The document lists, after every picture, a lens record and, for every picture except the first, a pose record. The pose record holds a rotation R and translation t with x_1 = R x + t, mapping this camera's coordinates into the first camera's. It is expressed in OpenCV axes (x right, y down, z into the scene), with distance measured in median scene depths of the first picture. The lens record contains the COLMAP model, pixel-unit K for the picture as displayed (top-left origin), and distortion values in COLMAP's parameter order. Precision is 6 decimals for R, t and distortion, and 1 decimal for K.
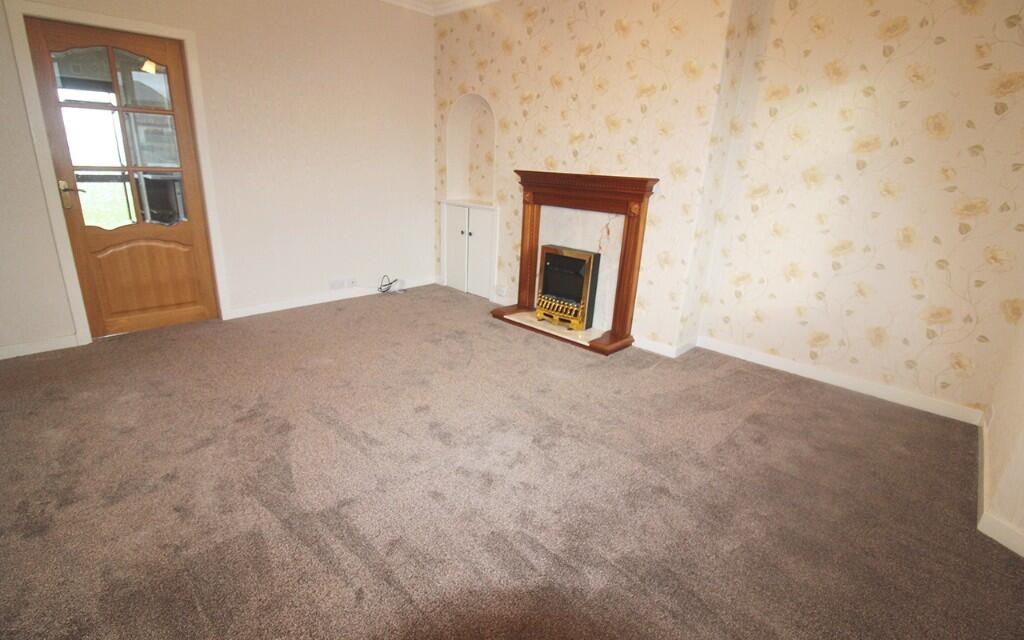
lens RADIAL K [[456.3, 0, 512.2], [0, 456.3, 306.3], [0, 0, 1]] dist [-0.011538, -0.000740]
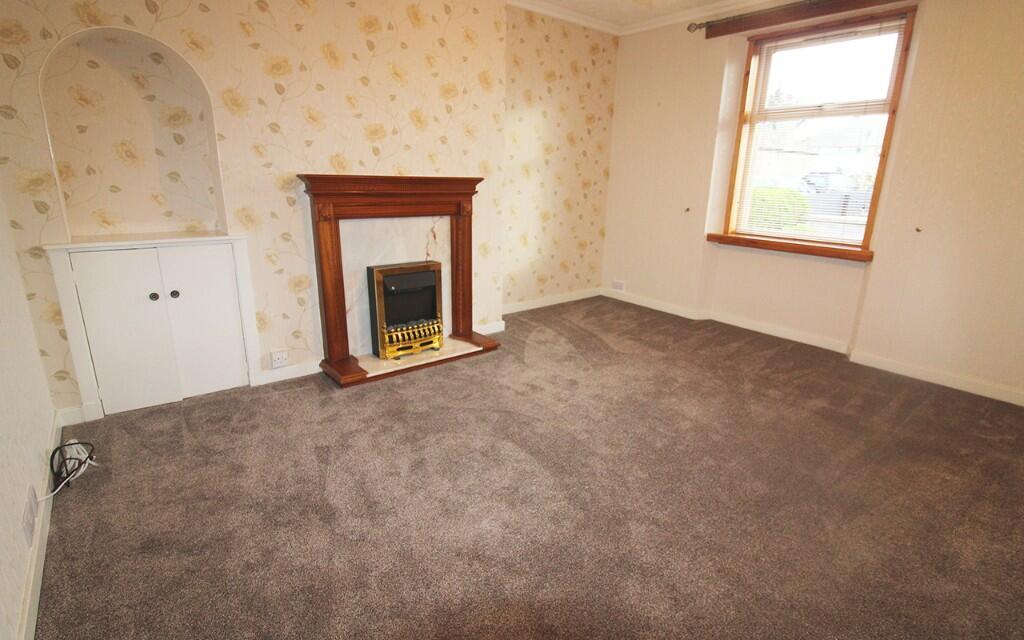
lens RADIAL K [[498.5, 0, 517.5], [0, 498.5, 314.0], [0, 0, 1]] dist [0.001953, -0.014327]
pose [[0.151020, -0.311512, 0.938165, -0.784979], [0.273867, 0.925086, 0.263084, -0.239262], [-0.949837, 0.217201, 0.225020, 0.642075]]
